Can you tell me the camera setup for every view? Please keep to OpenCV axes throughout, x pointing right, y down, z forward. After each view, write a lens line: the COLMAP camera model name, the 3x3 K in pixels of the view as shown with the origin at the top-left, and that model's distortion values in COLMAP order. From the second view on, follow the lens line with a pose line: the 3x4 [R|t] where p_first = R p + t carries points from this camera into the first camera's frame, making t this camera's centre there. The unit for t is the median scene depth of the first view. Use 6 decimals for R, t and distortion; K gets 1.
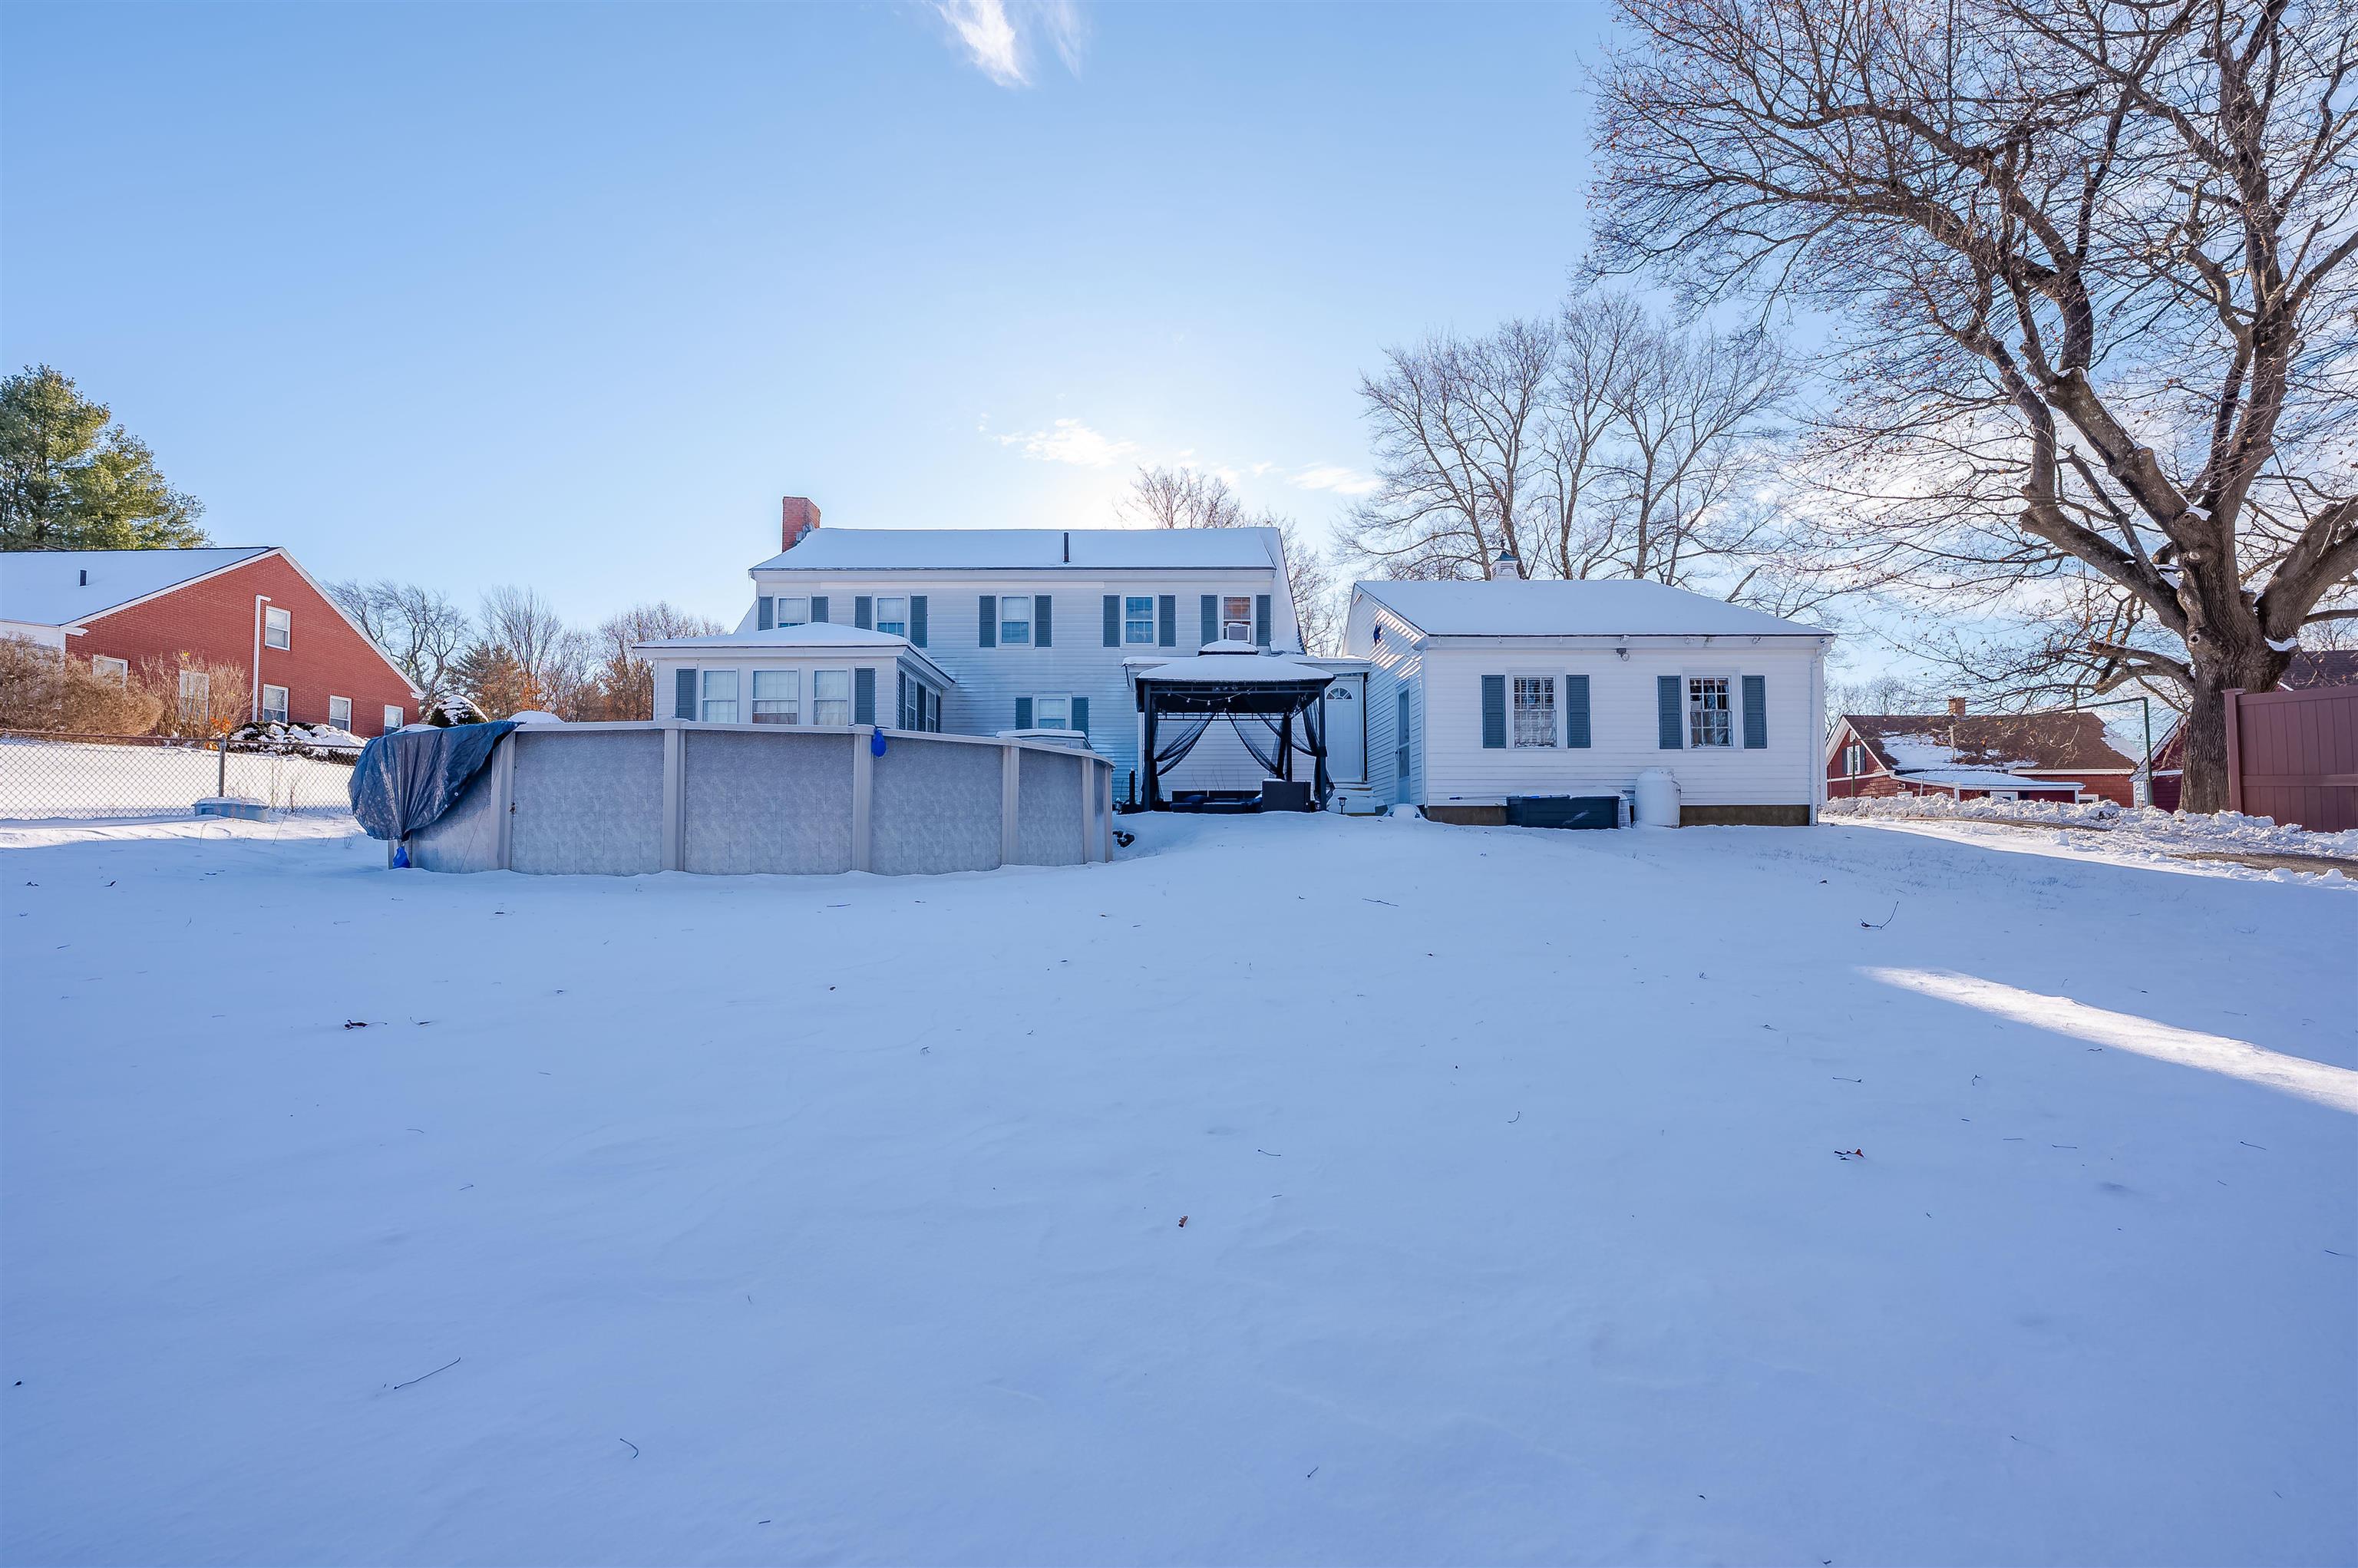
lens RADIAL K [[939.8, 0, 1200.1], [0, 939.8, 786.8], [0, 0, 1]] dist [-0.002166, 0.000912]
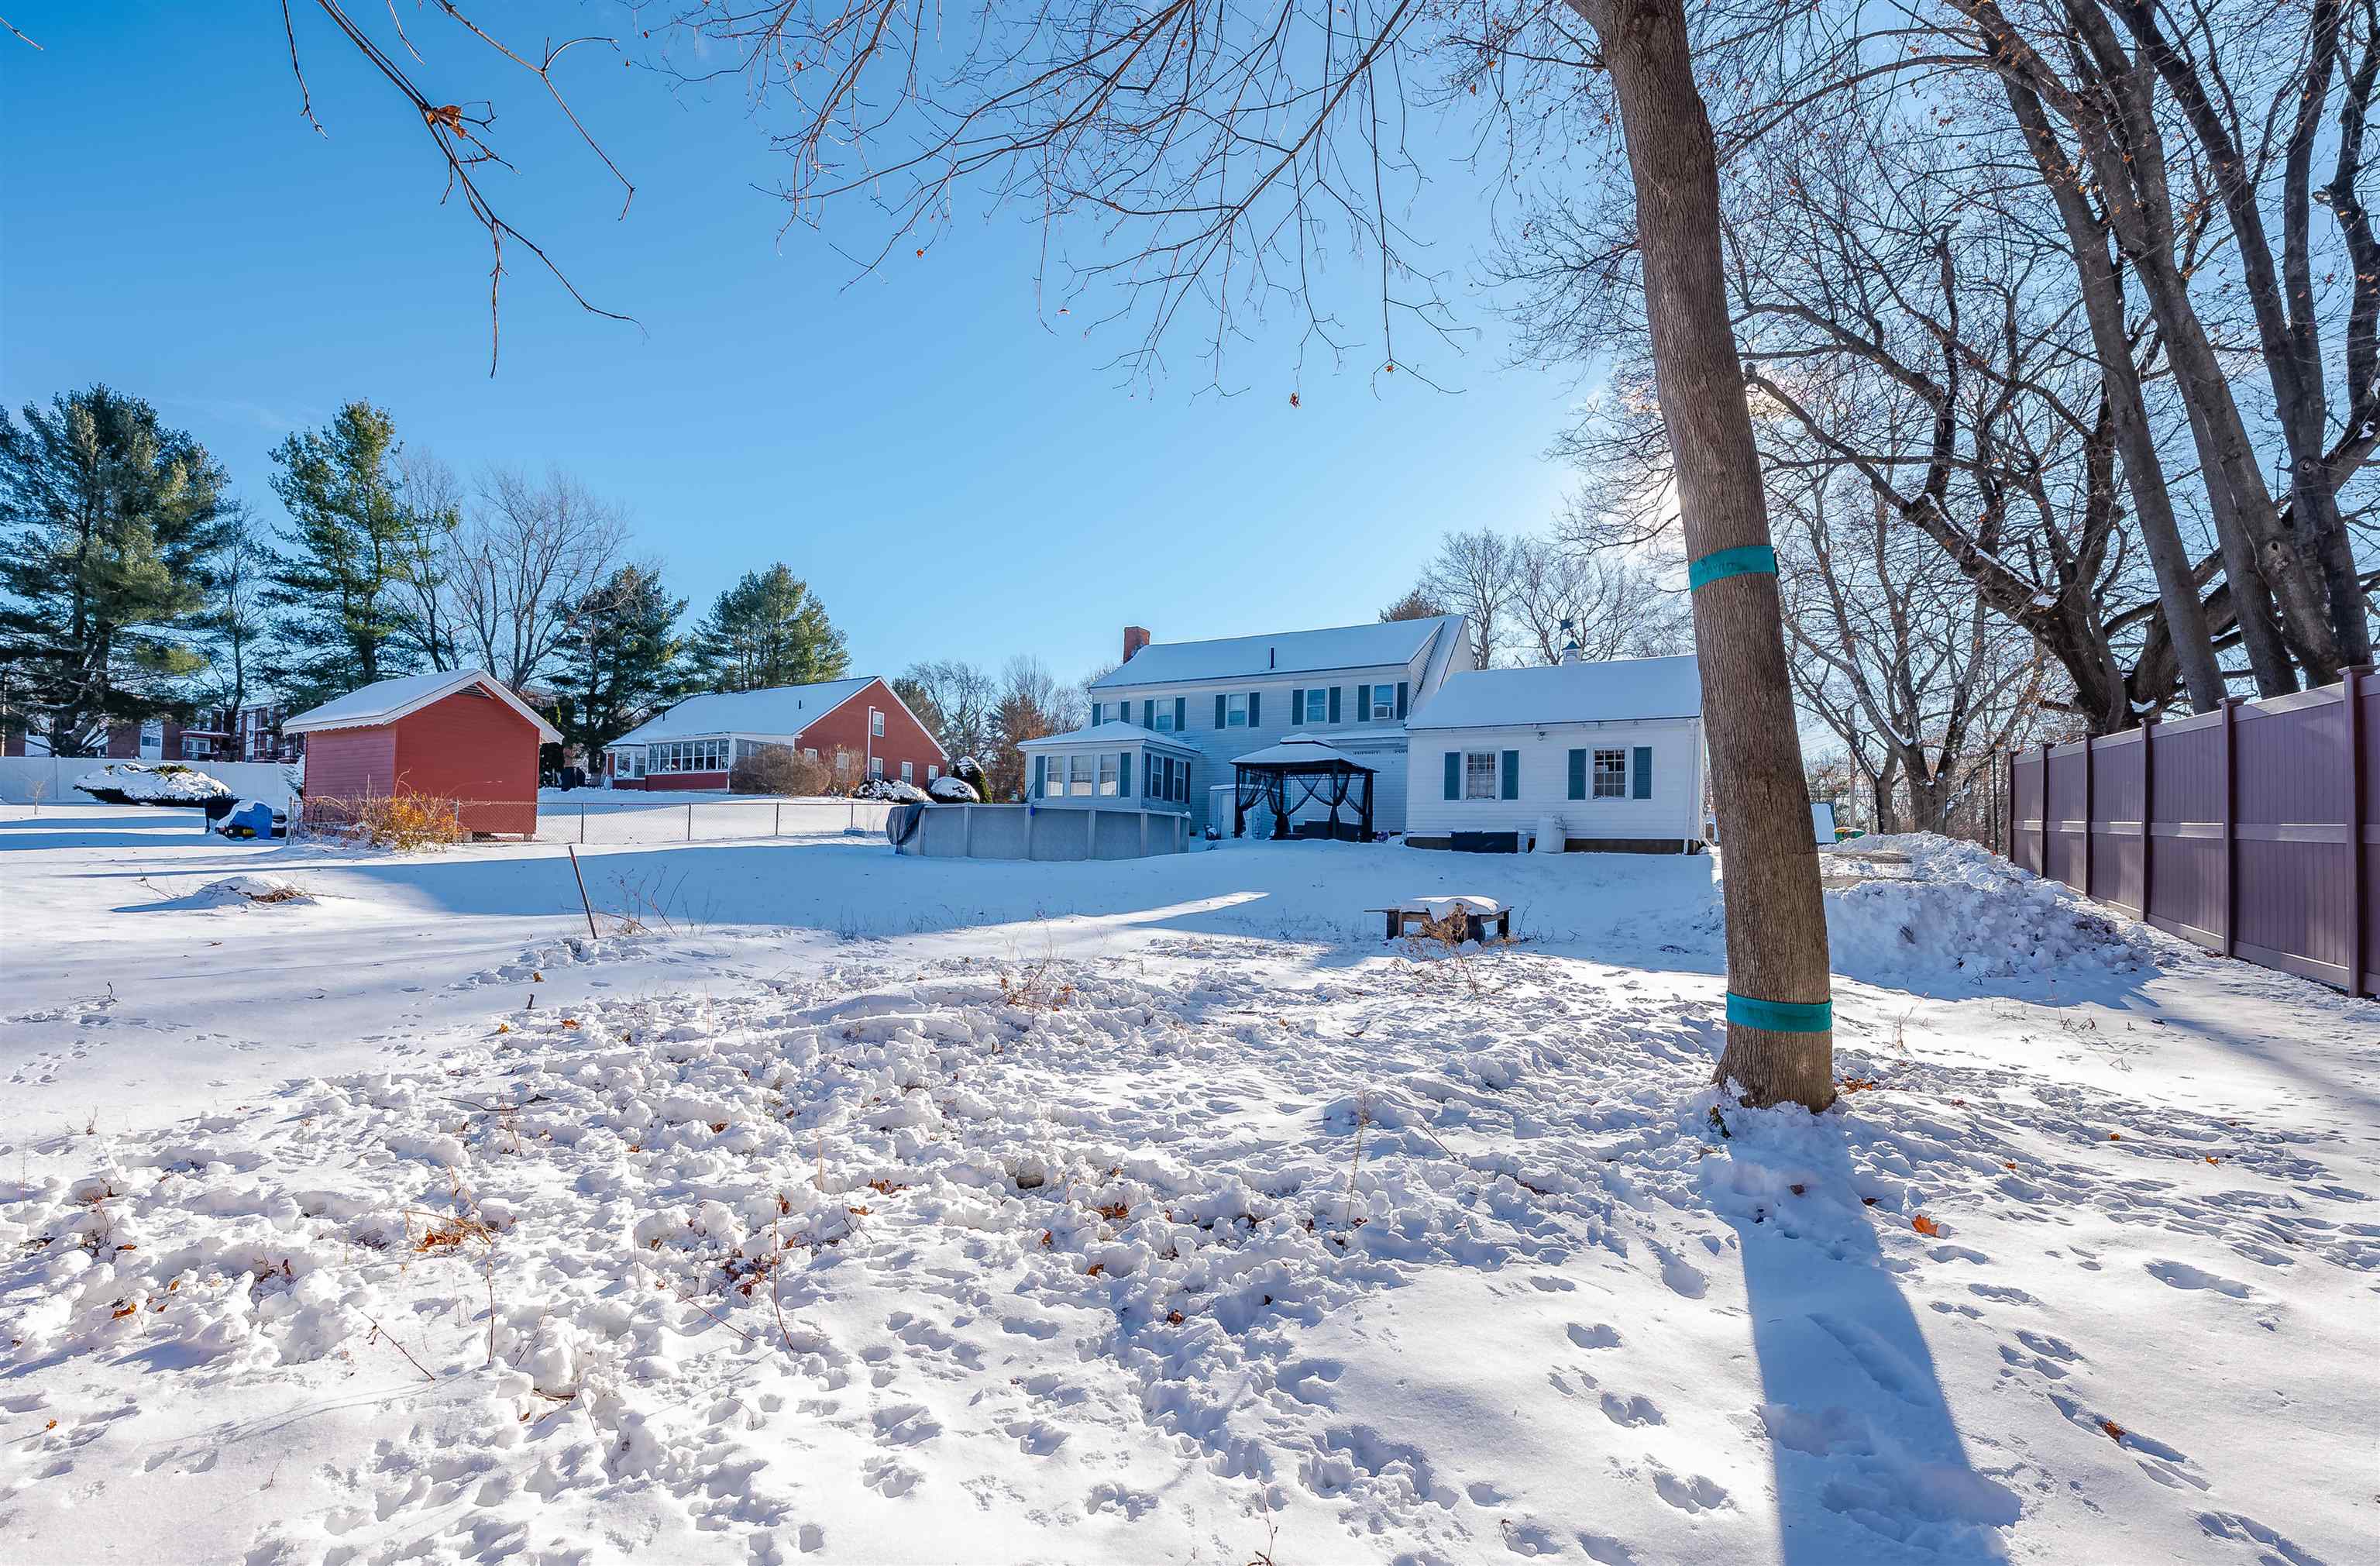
lens RADIAL K [[948.7, 0, 1176.9], [0, 948.7, 786.9], [0, 0, 1]] dist [-0.002166, 0.000912]
pose [[0.887264, -0.012833, -0.461084, 0.421573], [0.001763, 0.999700, -0.024432, -0.016636], [0.461260, 0.020865, 0.887020, -0.399790]]
